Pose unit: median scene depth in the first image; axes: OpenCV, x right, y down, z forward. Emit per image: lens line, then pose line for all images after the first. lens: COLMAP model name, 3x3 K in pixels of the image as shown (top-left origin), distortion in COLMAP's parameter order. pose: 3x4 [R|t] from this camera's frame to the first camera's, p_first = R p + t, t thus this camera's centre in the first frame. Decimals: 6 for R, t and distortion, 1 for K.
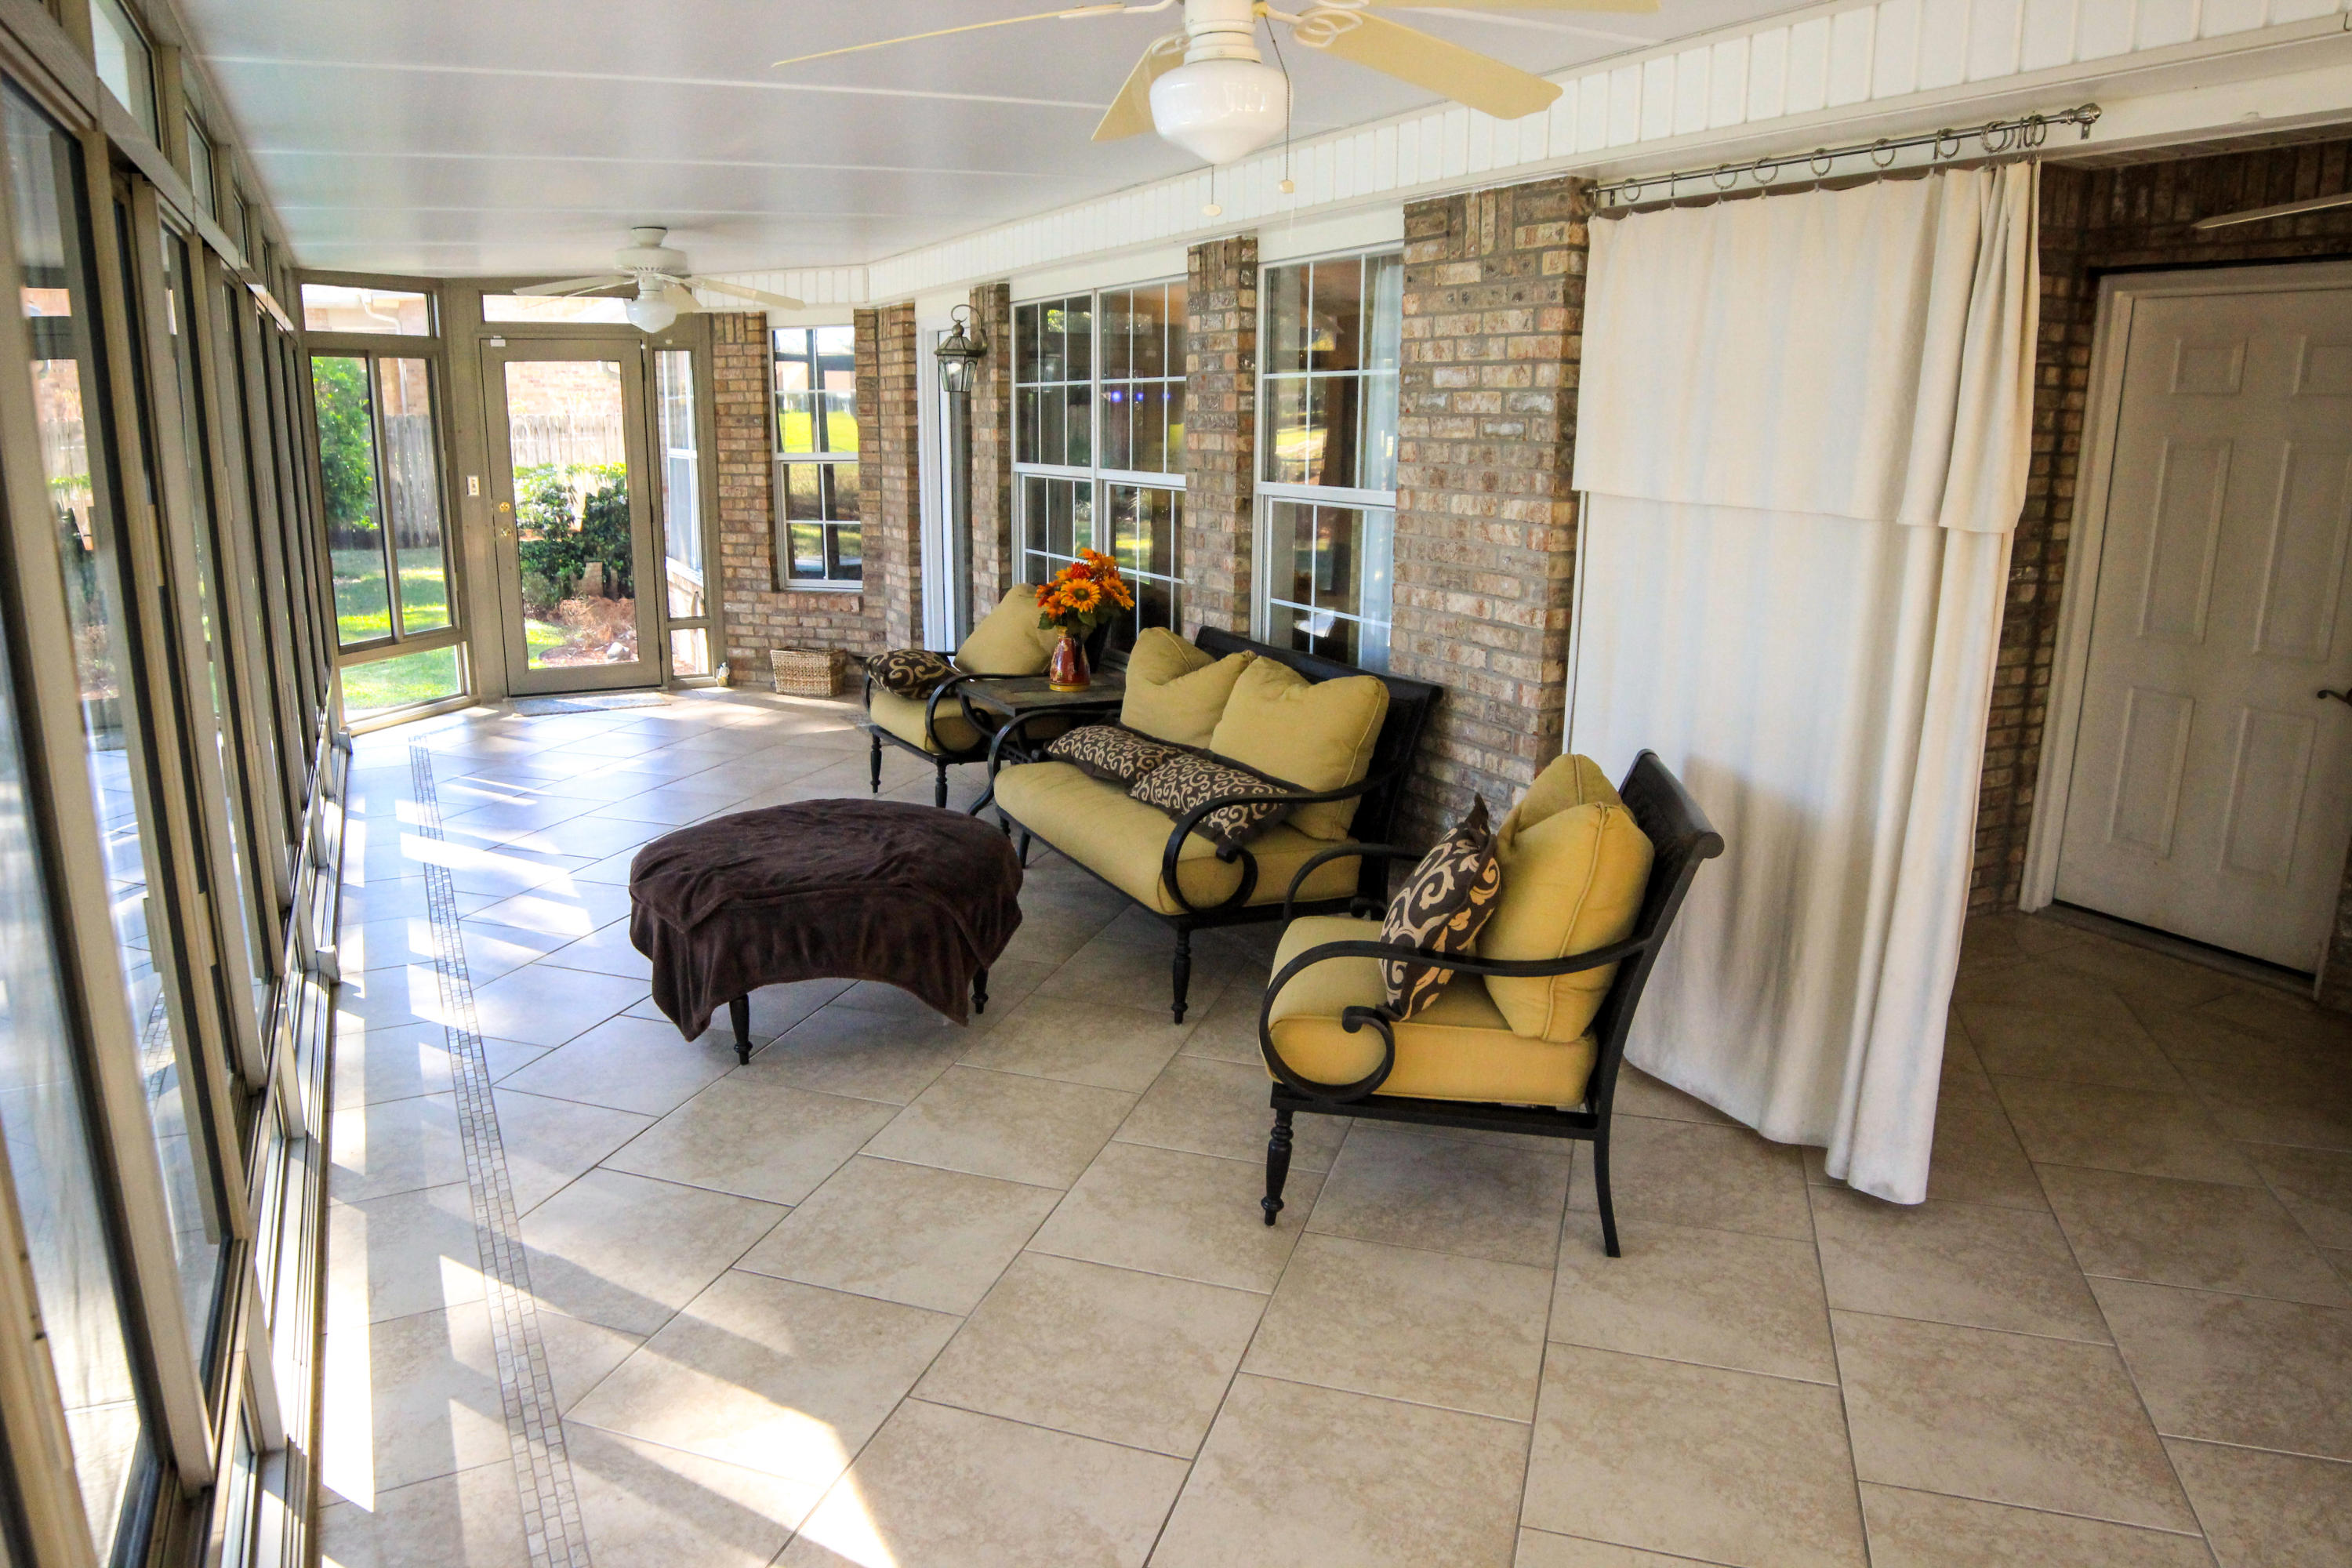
lens RADIAL K [[1559.8, 0, 1185.0], [0, 1559.8, 788.3], [0, 0, 1]] dist [-0.120185, 0.055703]
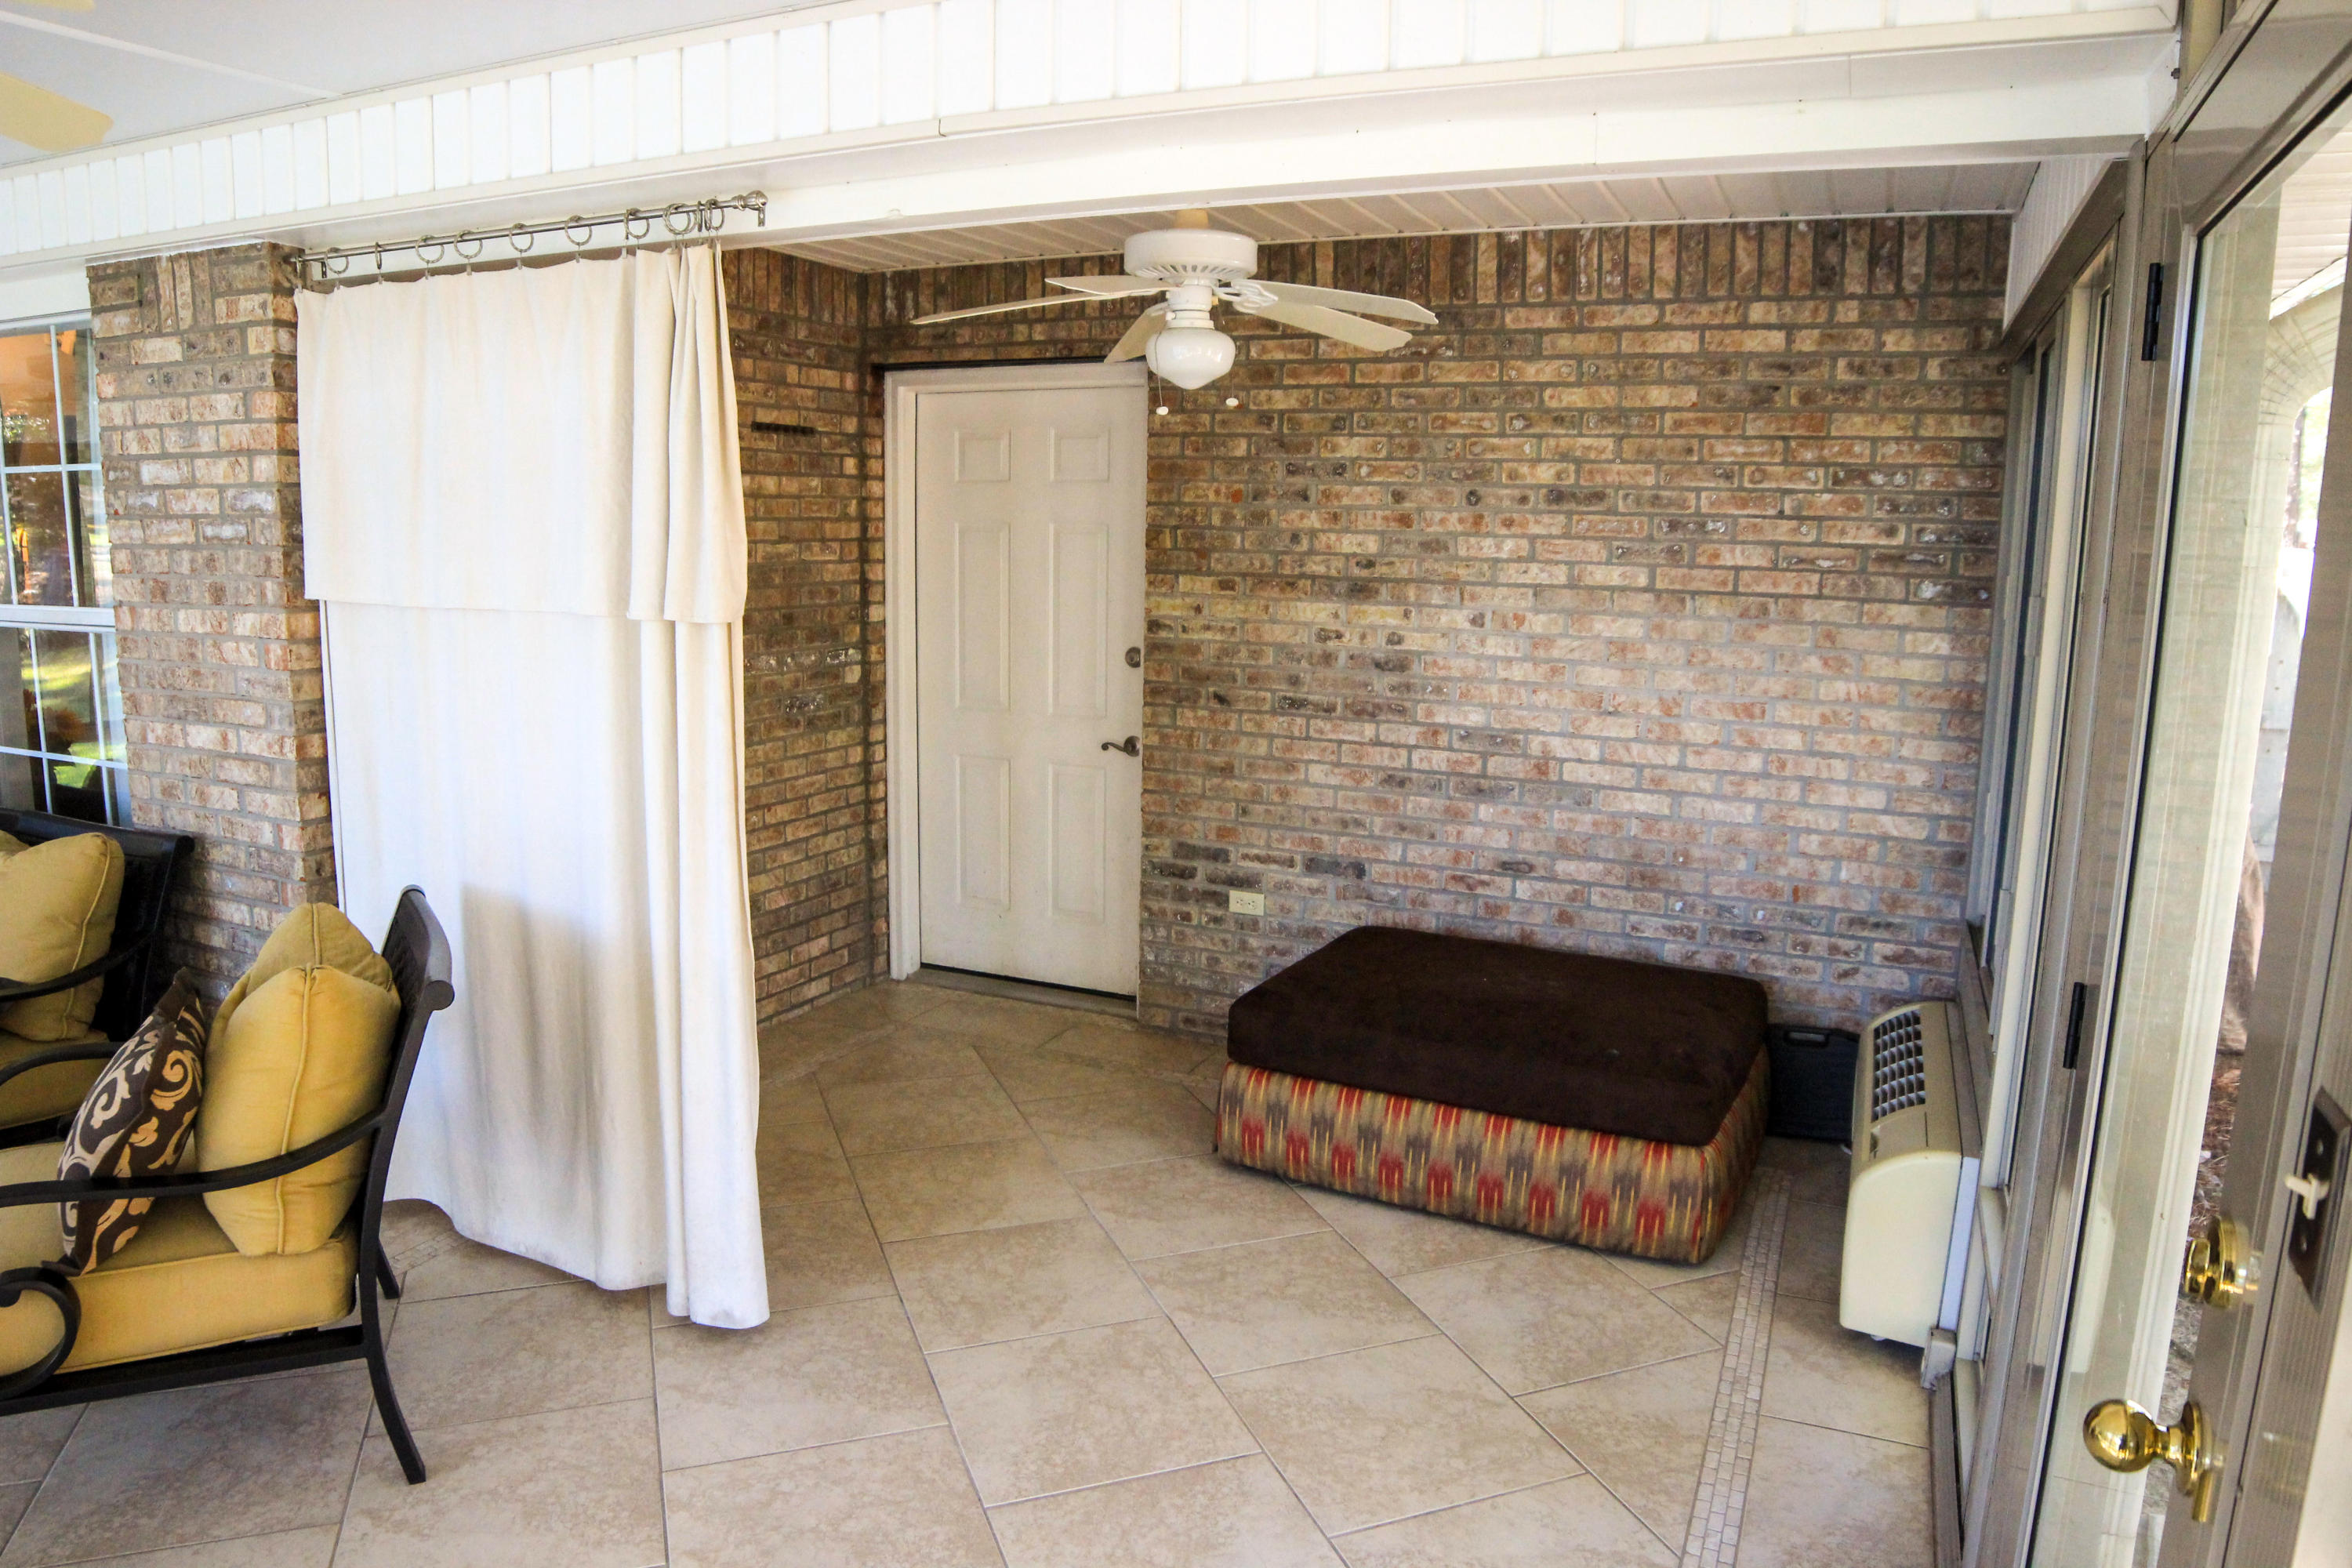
lens RADIAL K [[1559.8, 0, 1185.0], [0, 1559.8, 788.3], [0, 0, 1]] dist [-0.120185, 0.055703]
pose [[0.793889, -0.098069, 0.600102, 0.120014], [0.134433, 0.990795, -0.015928, -0.006193], [-0.593016, 0.093318, 0.799765, 0.031316]]
